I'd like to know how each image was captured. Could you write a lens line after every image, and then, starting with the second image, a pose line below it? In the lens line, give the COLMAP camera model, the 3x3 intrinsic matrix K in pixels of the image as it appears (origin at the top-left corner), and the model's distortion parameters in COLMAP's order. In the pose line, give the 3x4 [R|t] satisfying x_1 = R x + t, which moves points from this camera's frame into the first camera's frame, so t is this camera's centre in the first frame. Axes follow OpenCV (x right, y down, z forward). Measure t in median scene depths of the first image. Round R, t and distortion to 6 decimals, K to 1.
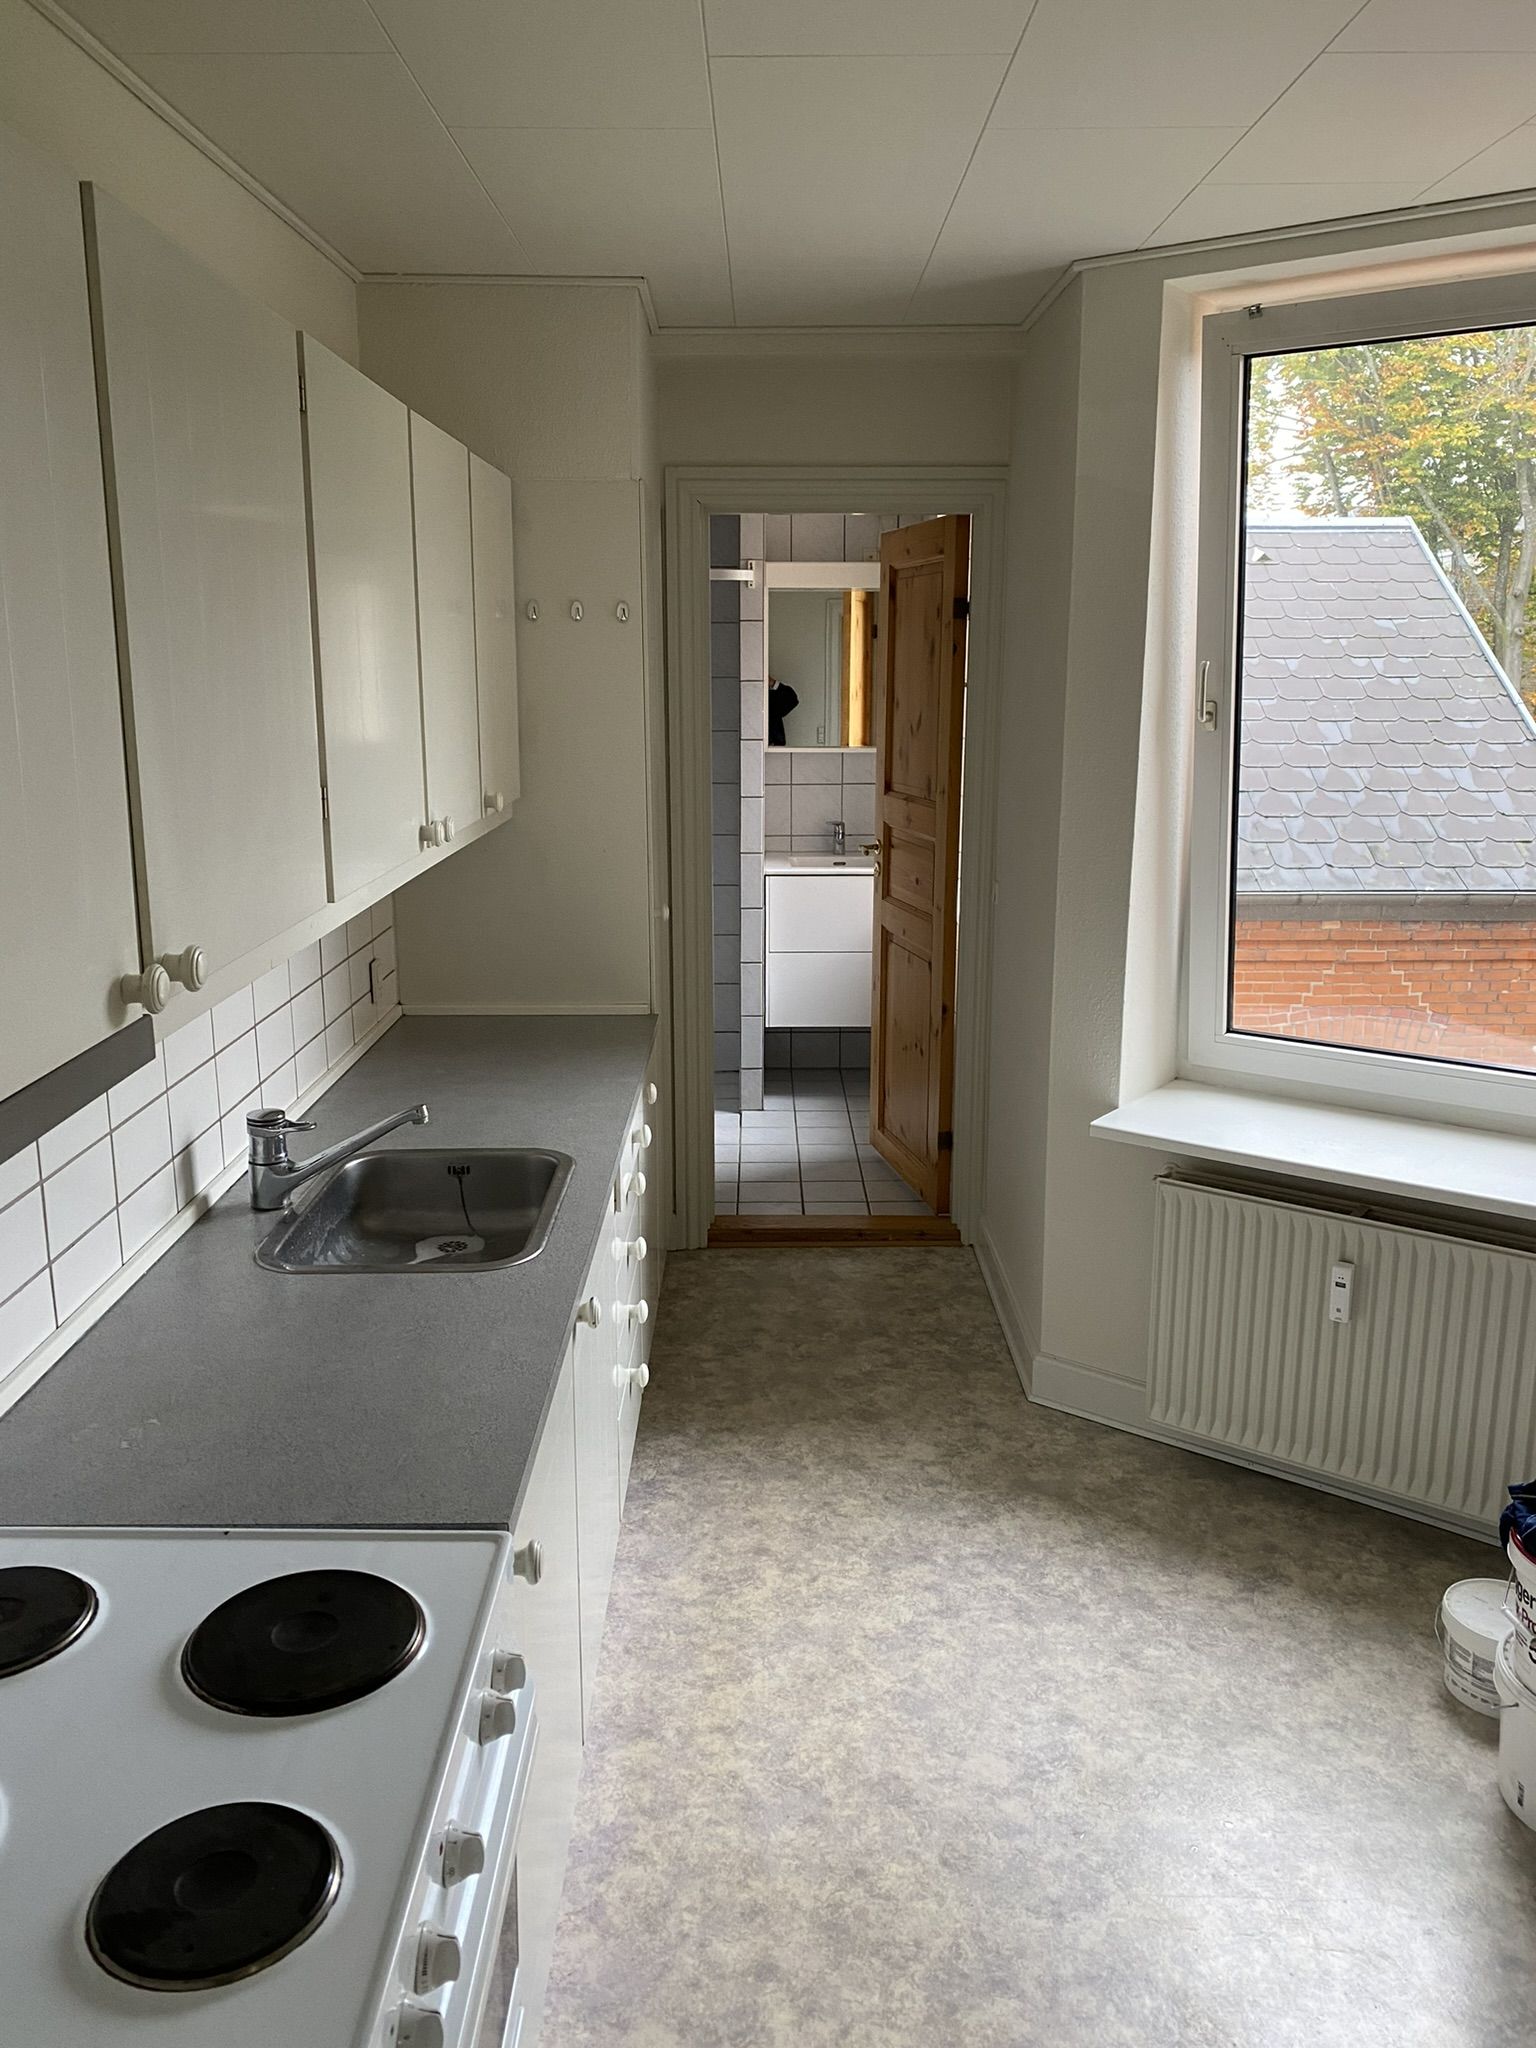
lens RADIAL K [[1528.0, 0, 777.0], [0, 1528.0, 1008.8], [0, 0, 1]] dist [-0.002820, -0.013448]
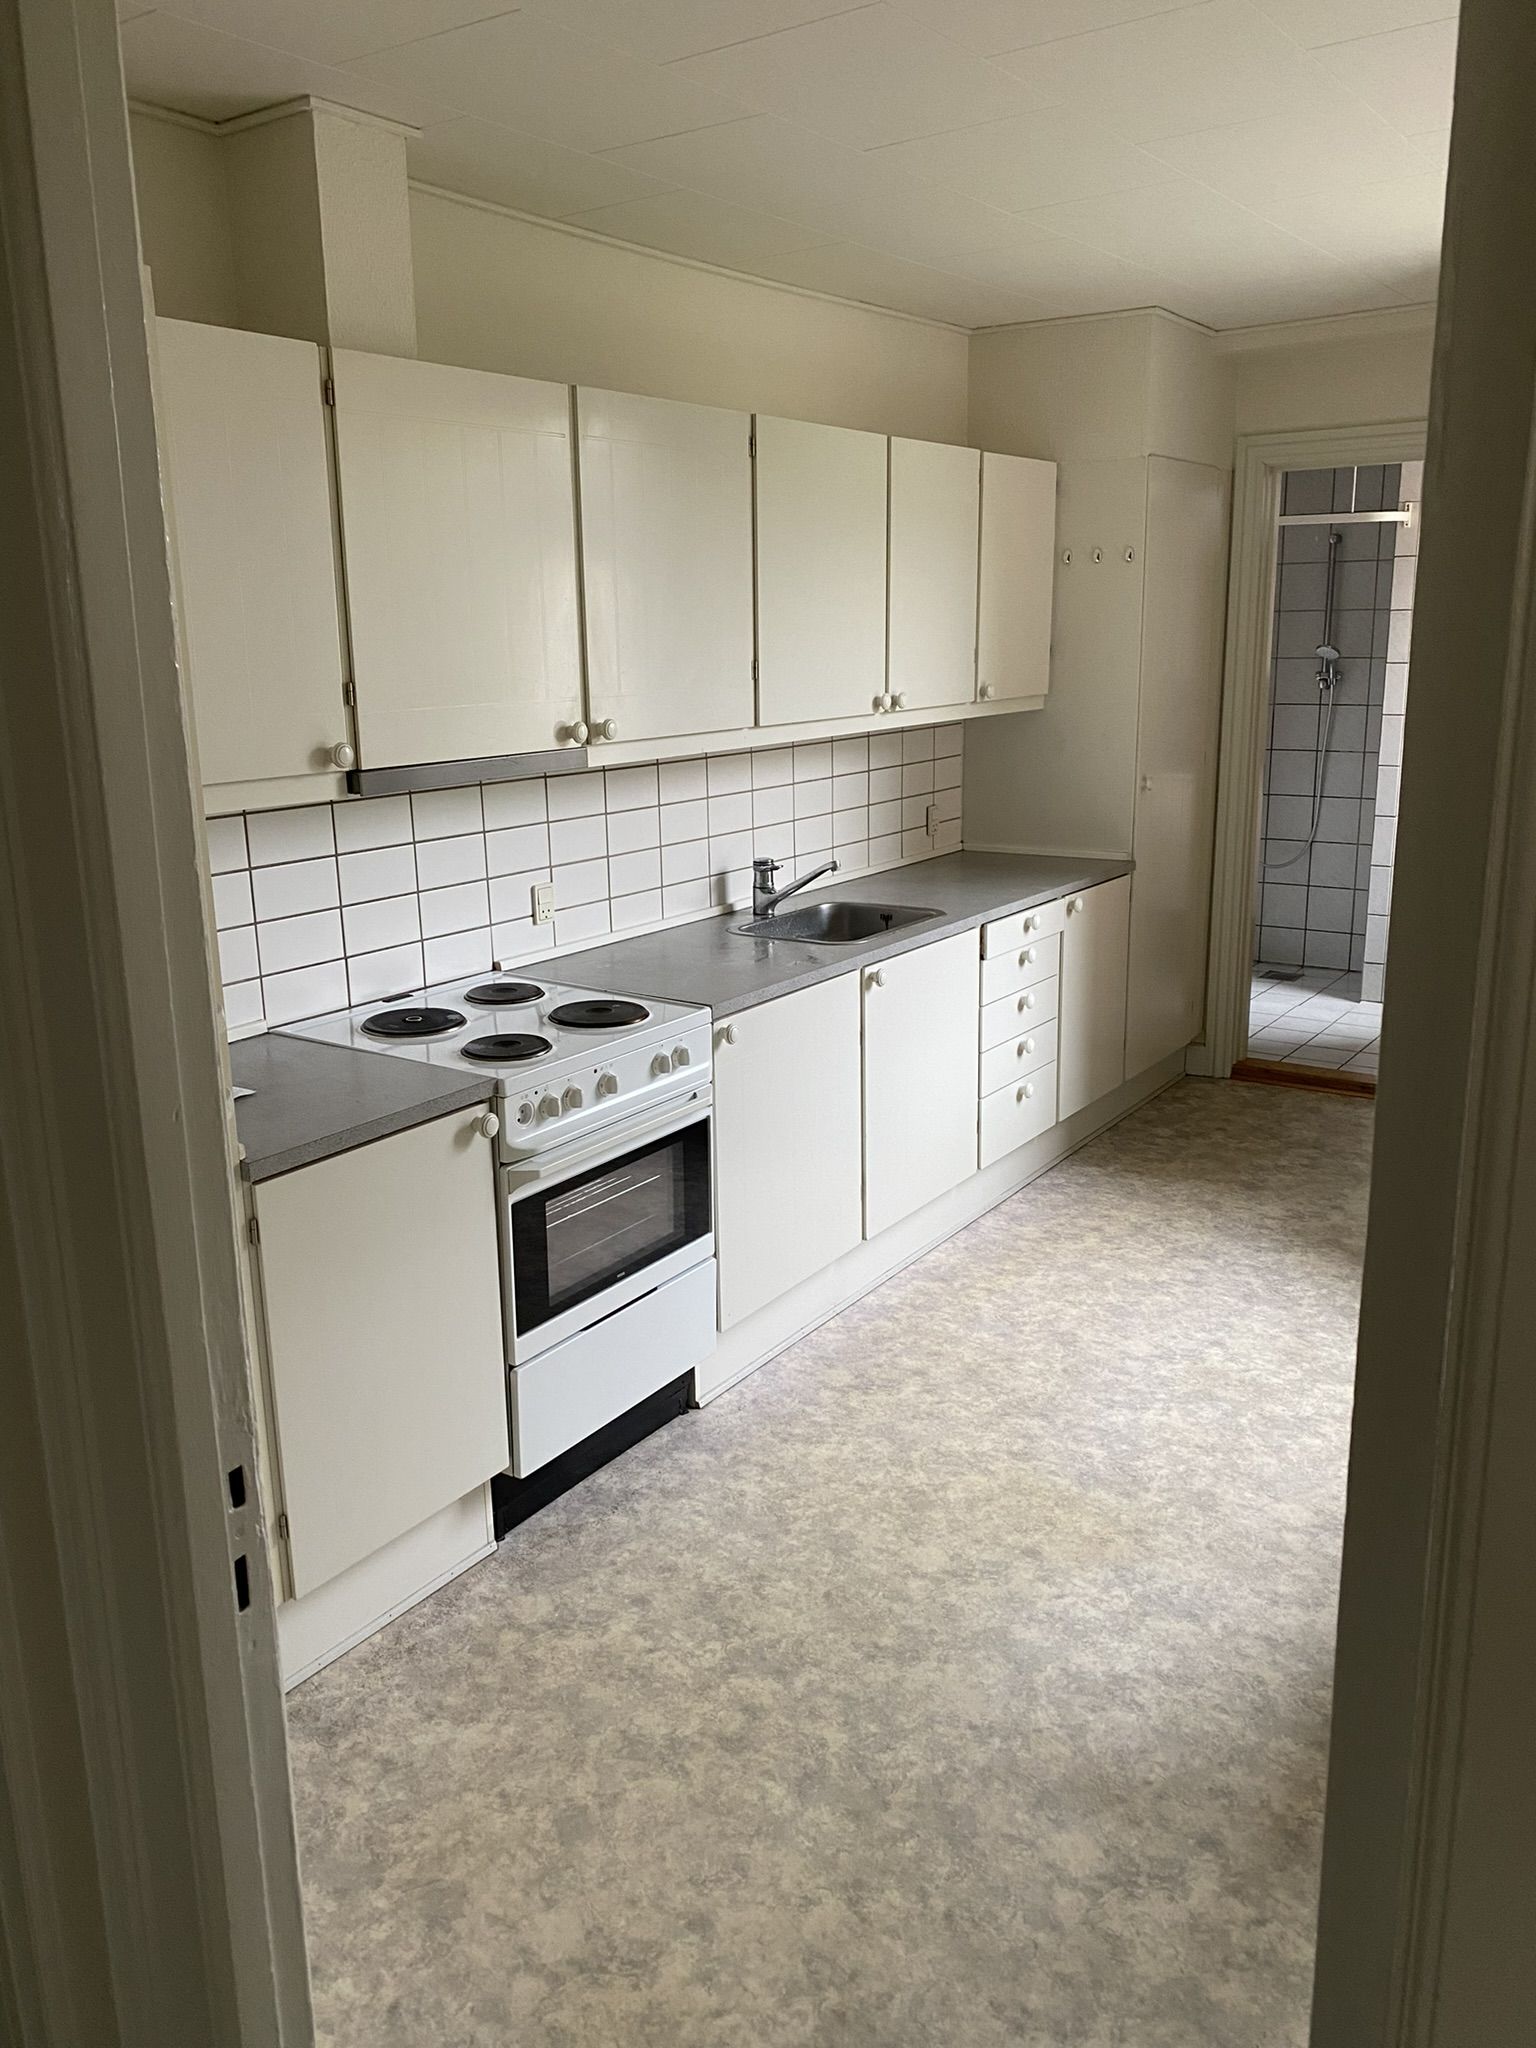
lens RADIAL K [[1528.0, 0, 763.0], [0, 1528.0, 1026.4], [0, 0, 1]] dist [-0.002820, -0.013448]
pose [[0.807432, 0.121740, -0.577264, 0.529463], [-0.102261, 0.992547, 0.066284, 0.107984], [0.581031, 0.005512, 0.813863, -0.321971]]
